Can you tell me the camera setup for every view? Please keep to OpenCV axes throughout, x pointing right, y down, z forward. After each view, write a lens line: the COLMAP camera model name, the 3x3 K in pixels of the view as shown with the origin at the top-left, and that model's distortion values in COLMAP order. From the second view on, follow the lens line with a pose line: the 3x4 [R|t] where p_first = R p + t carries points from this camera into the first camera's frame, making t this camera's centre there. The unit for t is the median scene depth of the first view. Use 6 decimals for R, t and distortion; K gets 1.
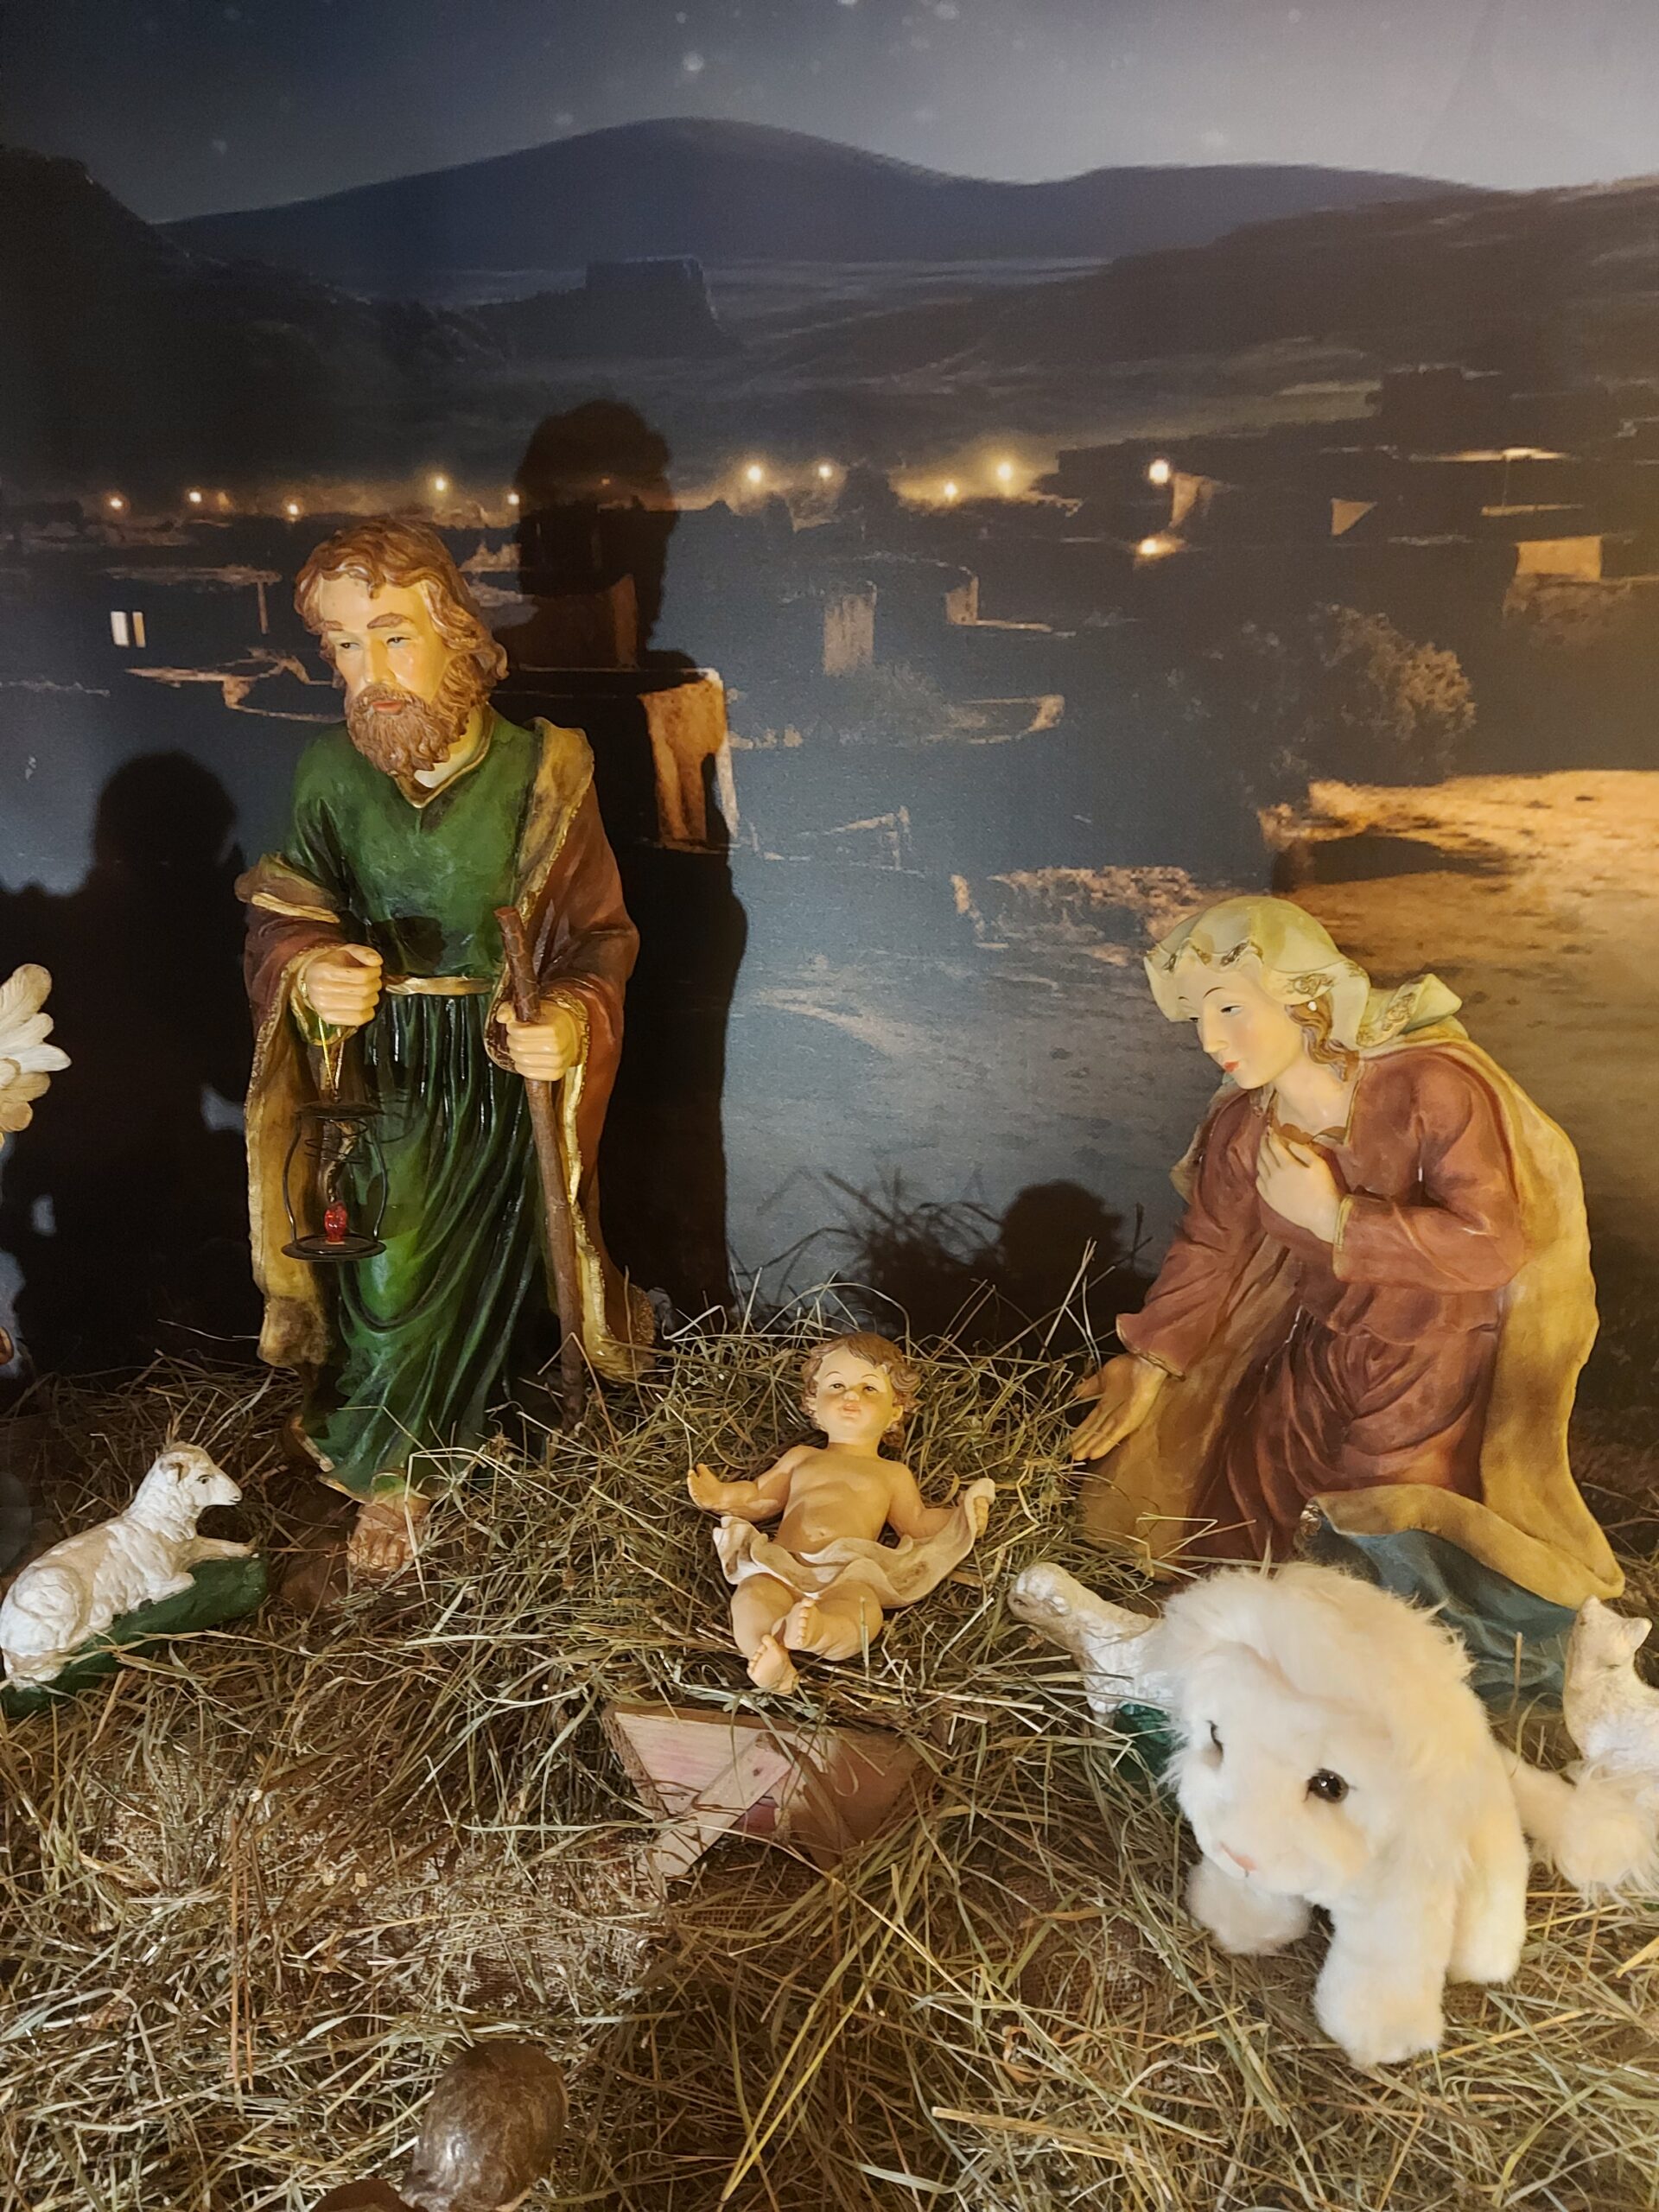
lens RADIAL K [[1561.9, 0, 857.4], [0, 1561.9, 1147.3], [0, 0, 1]] dist [0.048831, -0.060627]
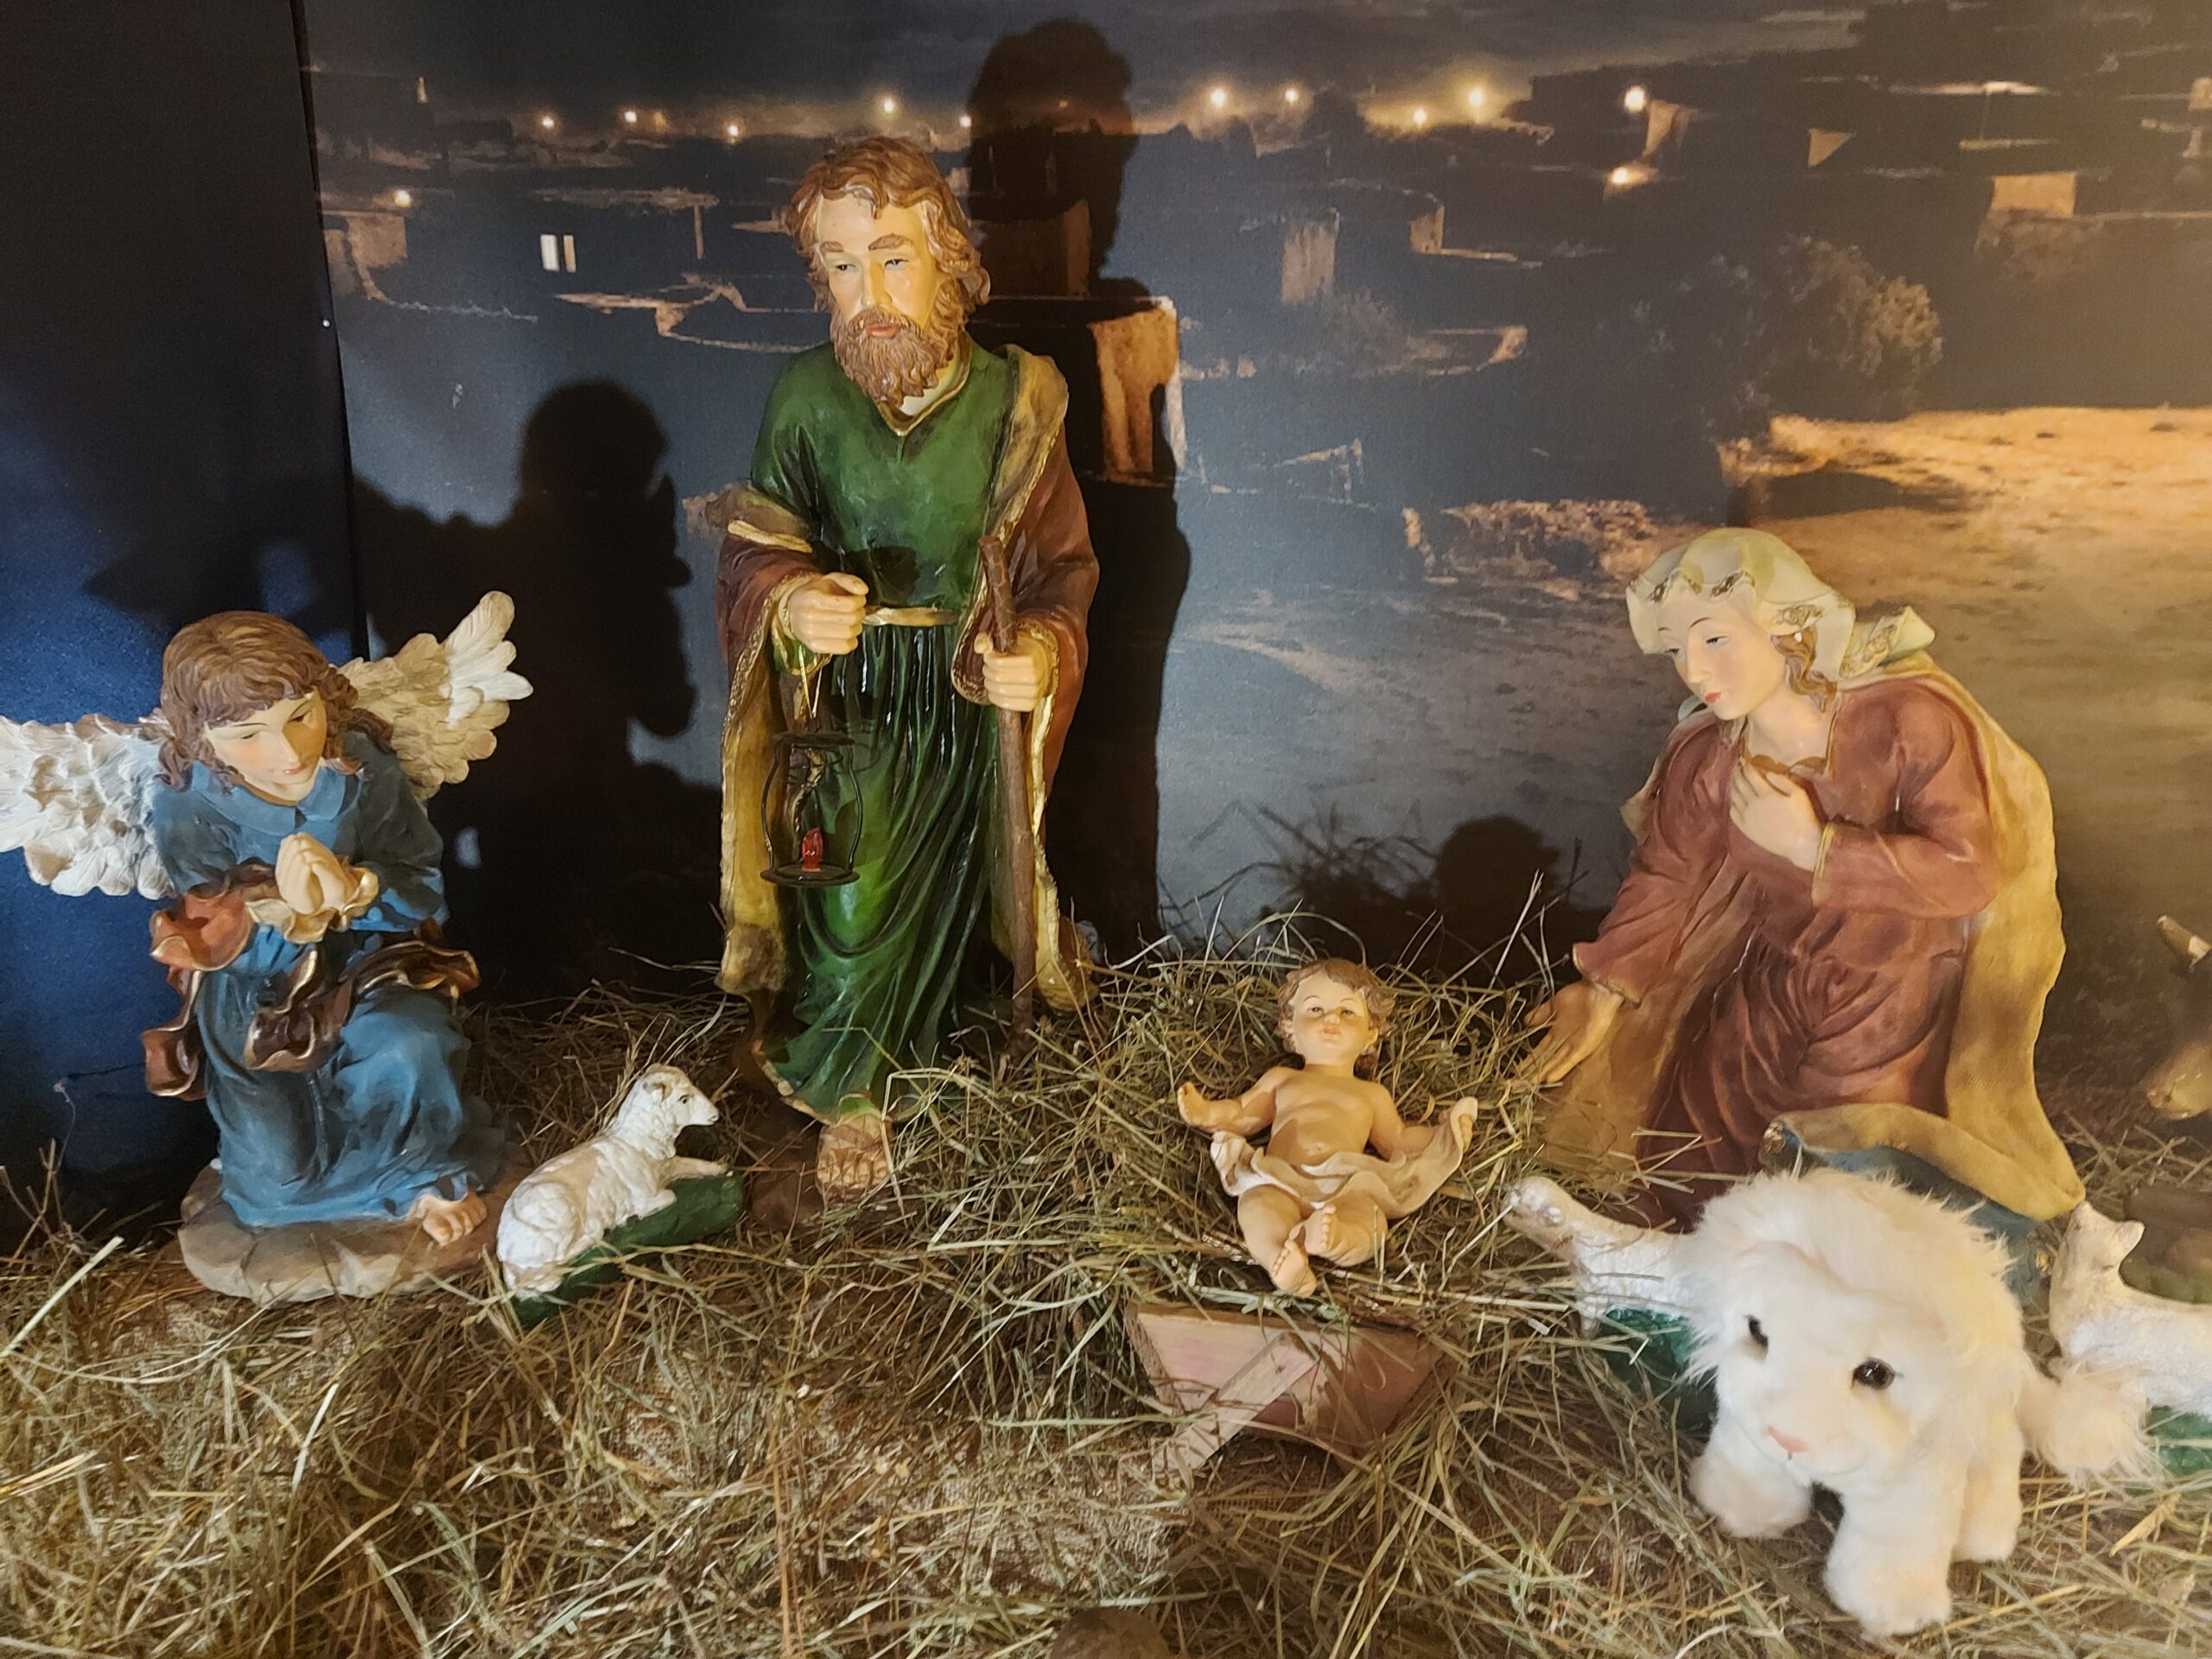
lens RADIAL K [[1561.9, 0, 1117.1], [0, 1561.9, 890.9], [0, 0, 1]] dist [0.048831, -0.060627]
pose [[0.999839, 0.003690, 0.017542, -0.155375], [-0.004614, 0.998586, 0.052954, 0.020434], [-0.017322, -0.053027, 0.998443, -0.017710]]
